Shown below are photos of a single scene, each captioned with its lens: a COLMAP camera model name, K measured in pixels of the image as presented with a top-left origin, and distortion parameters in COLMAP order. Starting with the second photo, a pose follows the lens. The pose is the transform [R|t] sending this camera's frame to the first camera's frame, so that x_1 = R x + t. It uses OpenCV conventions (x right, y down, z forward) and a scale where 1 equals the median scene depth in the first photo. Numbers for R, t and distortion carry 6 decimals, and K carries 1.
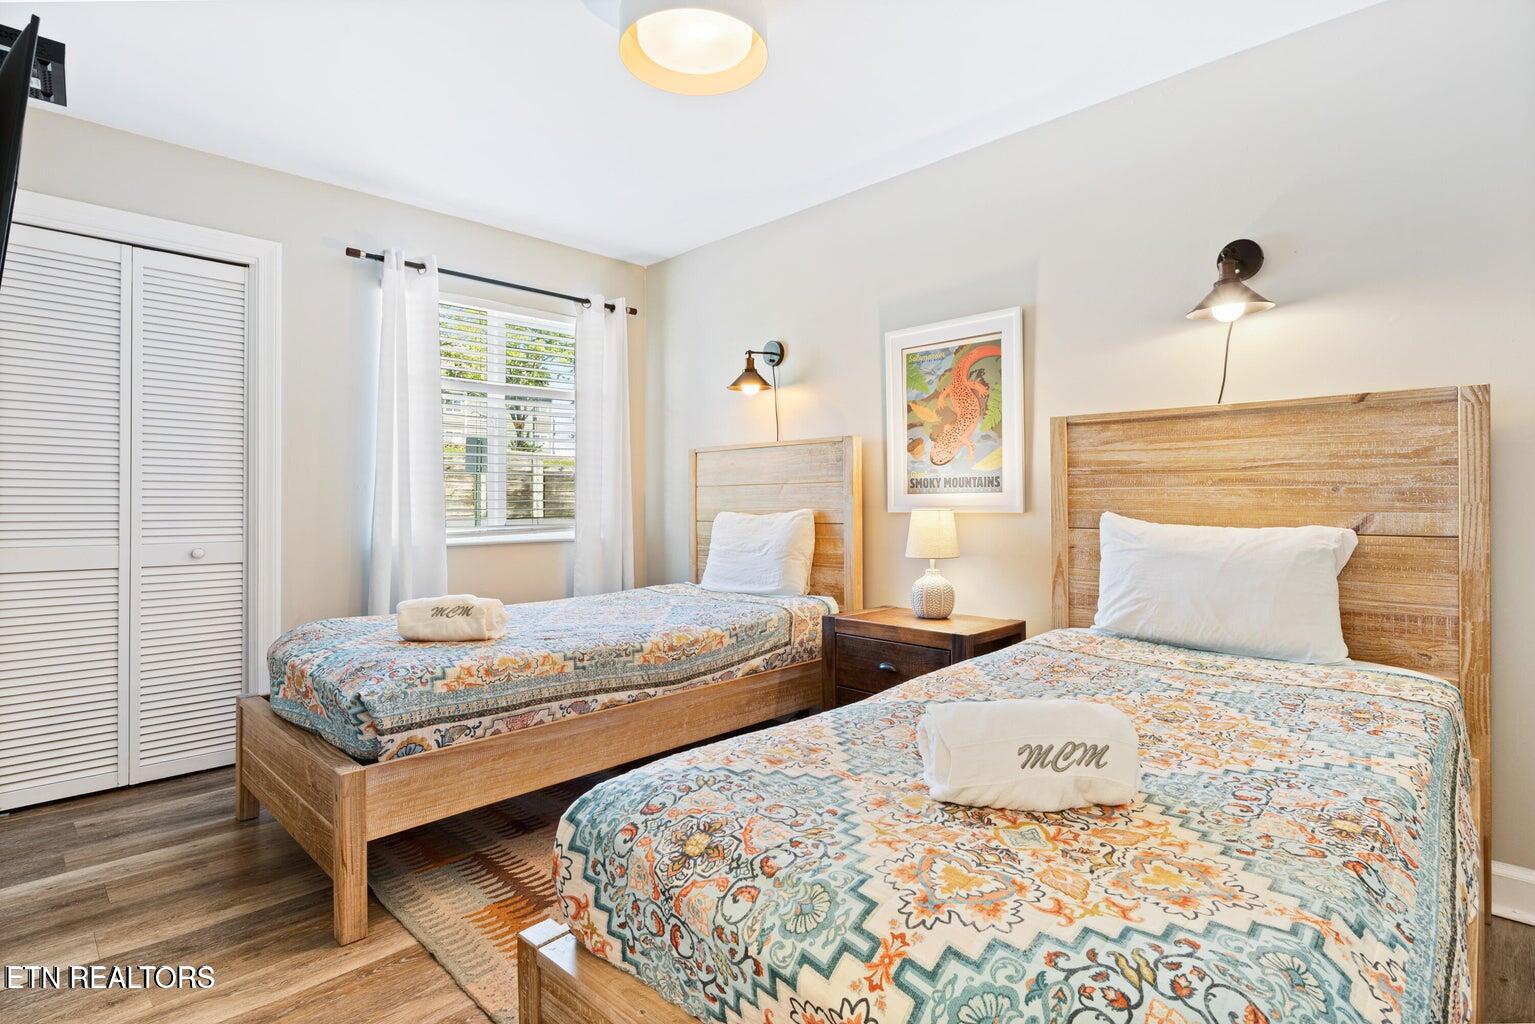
lens RADIAL K [[769.9, 0, 768.2], [0, 769.9, 498.5], [0, 0, 1]] dist [-0.003639, -0.000514]
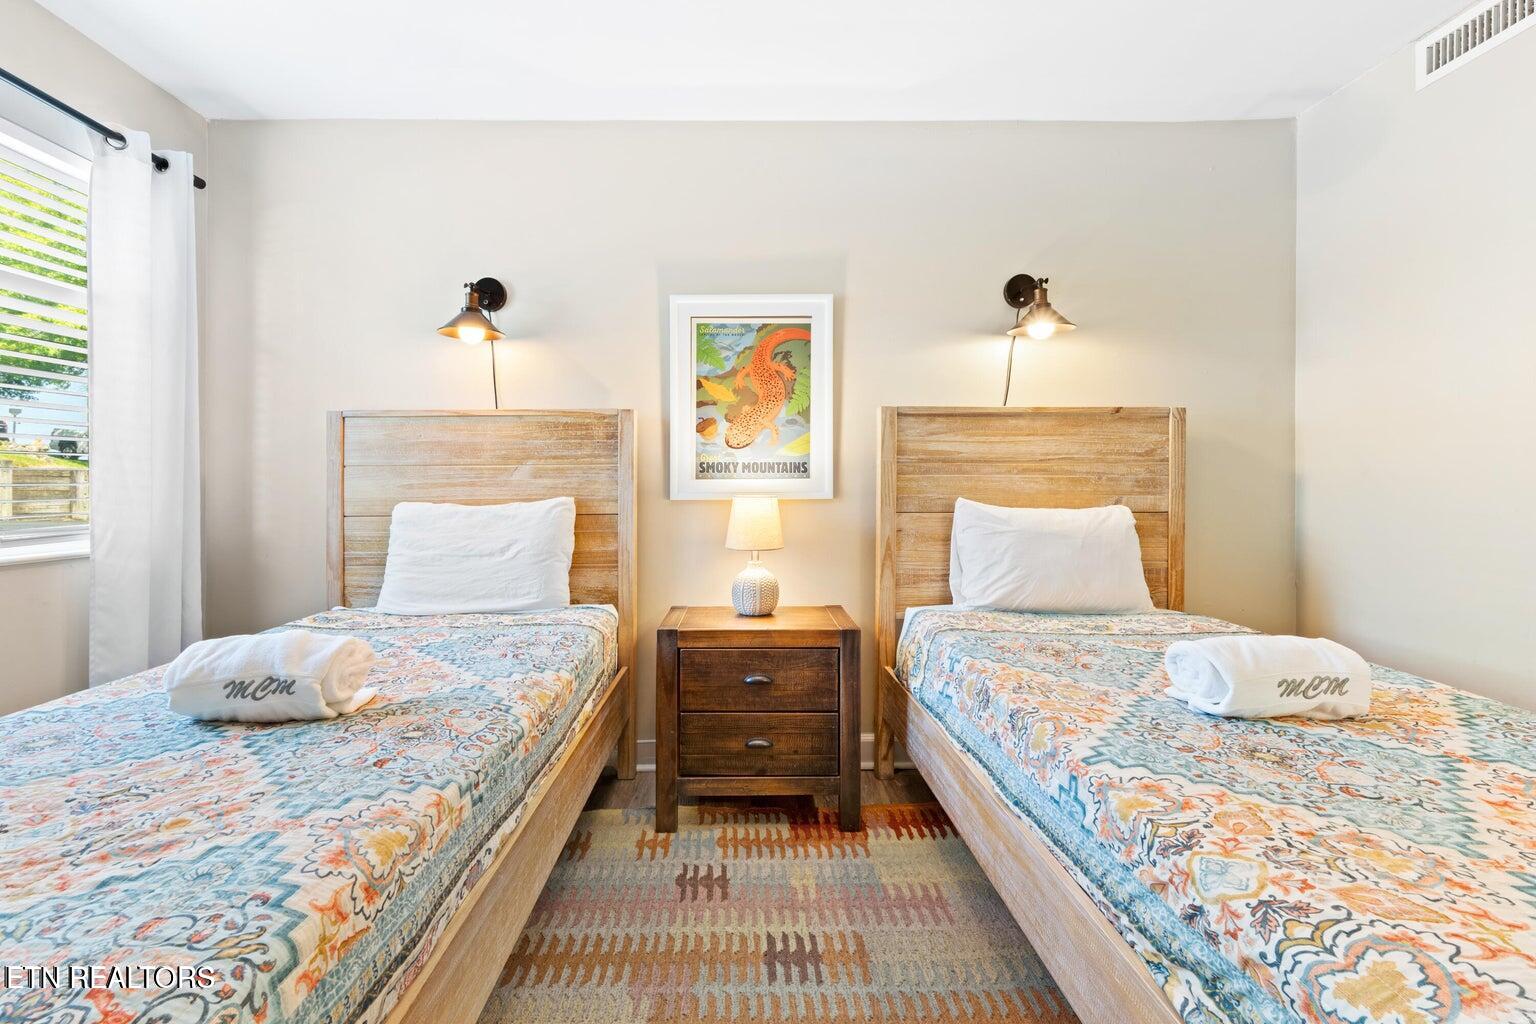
lens RADIAL K [[660.1, 0, 756.8], [0, 660.1, 497.0], [0, 0, 1]] dist [0.001287, 0.000433]
pose [[0.711877, -0.007618, 0.702263, -0.356021], [-0.002623, 0.999905, 0.013506, 0.004726], [-0.702299, -0.011457, 0.711790, 0.457105]]
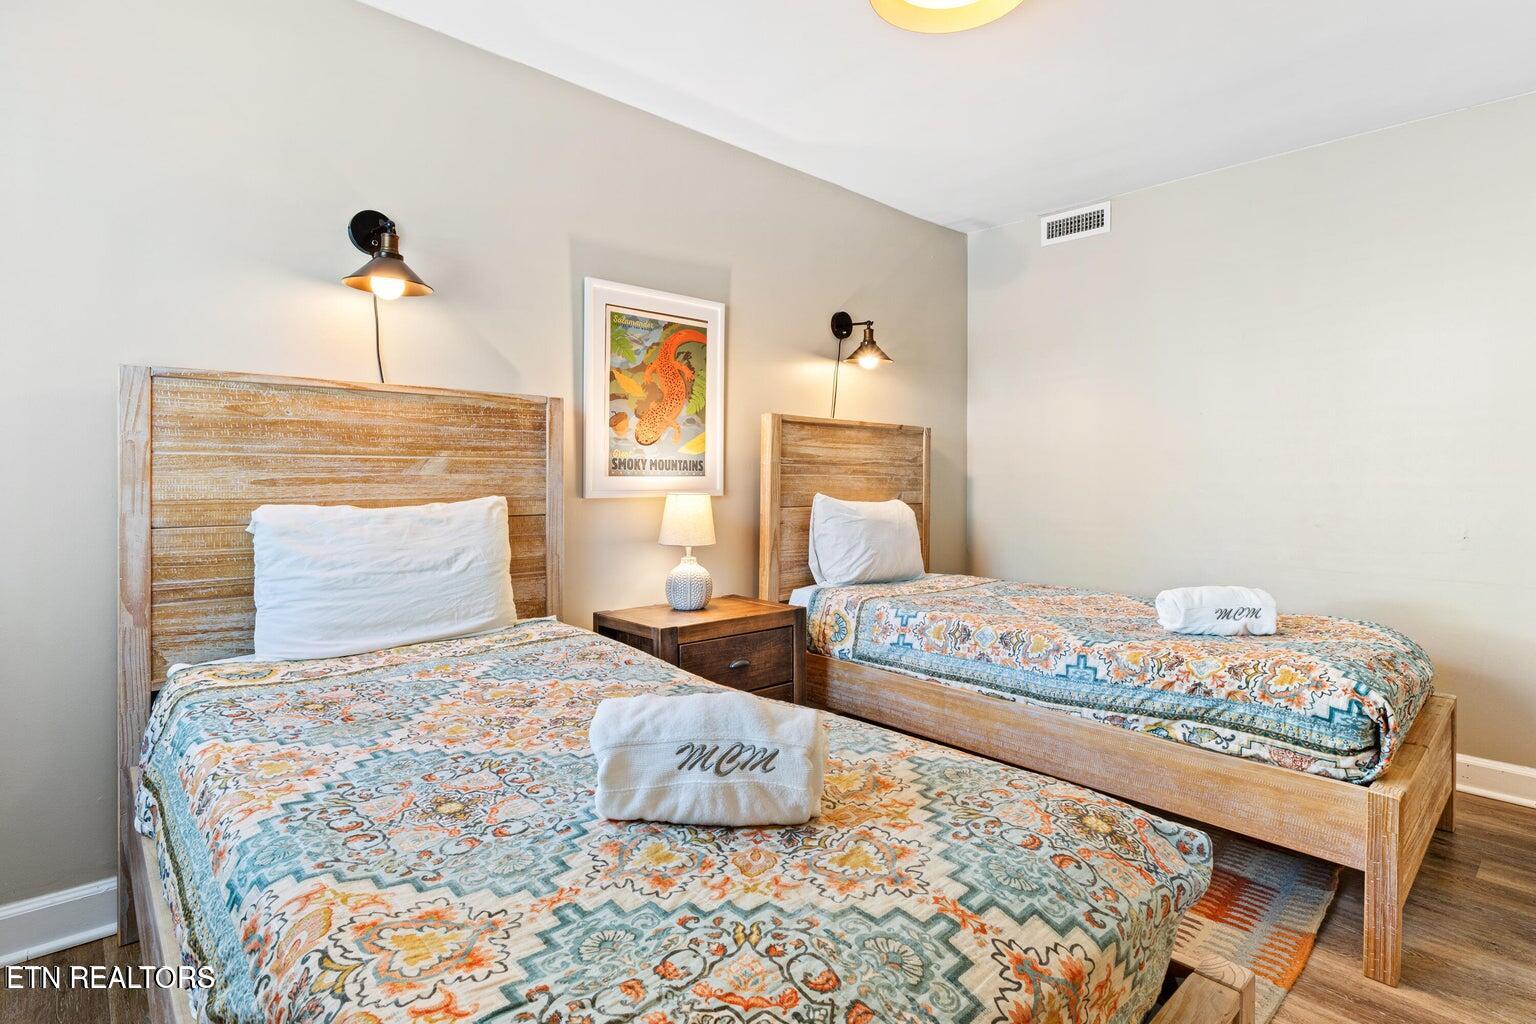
lens RADIAL K [[770.4, 0, 768.7], [0, 770.4, 498.4], [0, 0, 1]] dist [-0.003639, -0.000514]
pose [[0.054906, -0.015691, 0.998368, -0.754905], [-0.004534, 0.999862, 0.015964, 0.004937], [-0.998481, -0.005403, 0.054828, 0.887915]]
